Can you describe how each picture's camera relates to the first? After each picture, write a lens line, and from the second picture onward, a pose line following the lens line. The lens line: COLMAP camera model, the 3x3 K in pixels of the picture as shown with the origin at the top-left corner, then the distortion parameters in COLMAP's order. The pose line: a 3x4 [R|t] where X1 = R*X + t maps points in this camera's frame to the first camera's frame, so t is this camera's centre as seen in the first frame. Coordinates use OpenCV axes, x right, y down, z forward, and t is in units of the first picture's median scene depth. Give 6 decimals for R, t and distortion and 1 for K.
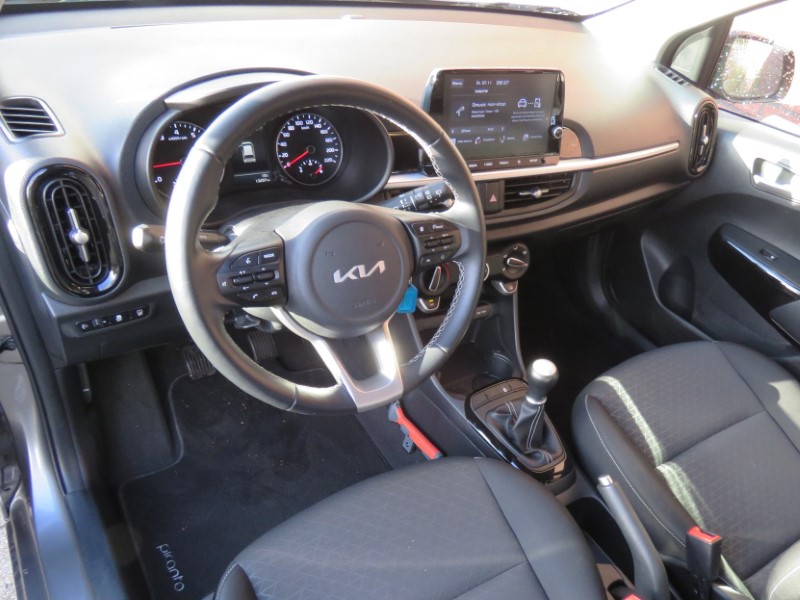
lens RADIAL K [[595.0, 0, 400.0], [0, 595.0, 300.0], [0, 0, 1]] dist [-0.000789, -0.000623]
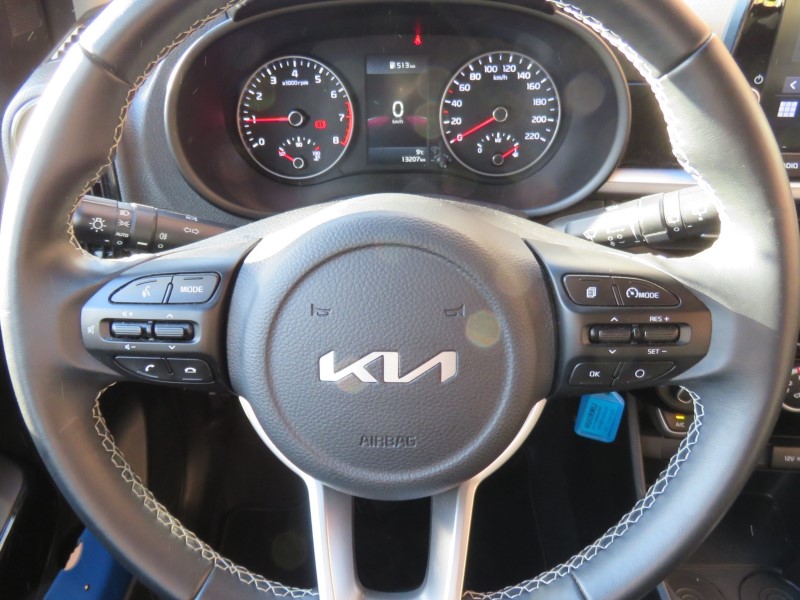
lens RADIAL K [[595.0, 0, 400.0], [0, 595.0, 300.0], [0, 0, 1]] dist [-0.000789, -0.000623]
pose [[0.836492, 0.199564, -0.510348, 0.102379], [-0.207503, 0.977330, 0.042060, -0.081887], [0.507172, 0.070716, 0.858939, 0.474470]]
